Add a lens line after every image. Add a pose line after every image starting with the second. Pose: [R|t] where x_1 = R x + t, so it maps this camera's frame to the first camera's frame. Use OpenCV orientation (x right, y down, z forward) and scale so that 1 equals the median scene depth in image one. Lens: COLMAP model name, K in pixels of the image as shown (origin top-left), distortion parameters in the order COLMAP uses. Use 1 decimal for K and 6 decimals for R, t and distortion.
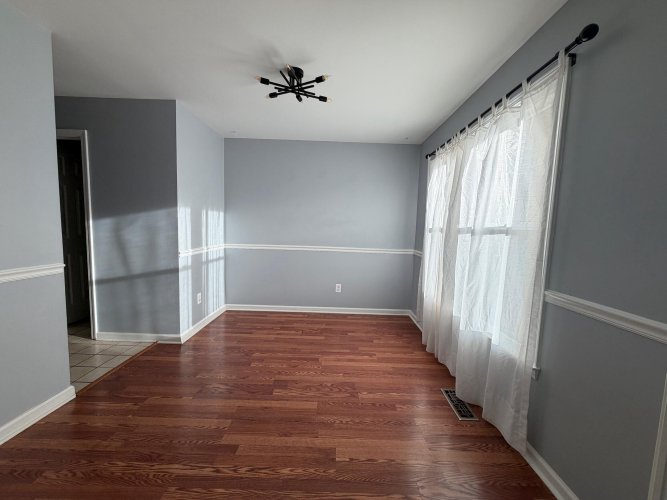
lens RADIAL K [[268.4, 0, 333.4], [0, 268.4, 246.4], [0, 0, 1]] dist [0.004572, 0.000414]
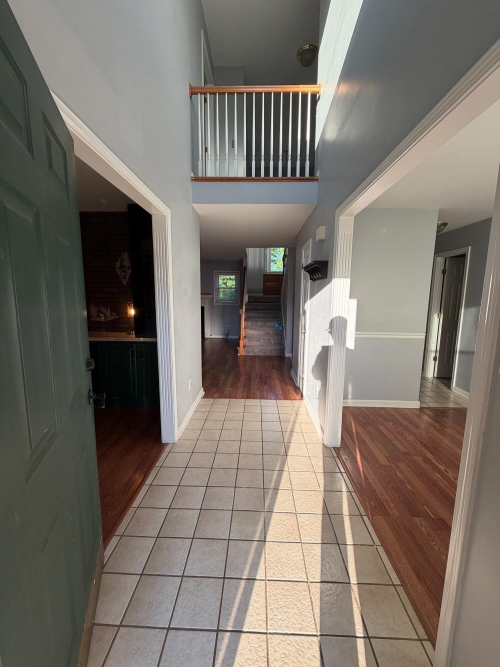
lens RADIAL K [[268.4, 0, 250.8], [0, 268.4, 331.1], [0, 0, 1]] dist [0.004572, 0.000414]
pose [[-0.003763, 0.106719, -0.994282, 0.786219], [-0.092906, 0.989951, 0.106606, -0.039815], [0.995668, 0.092776, 0.006190, -0.178418]]
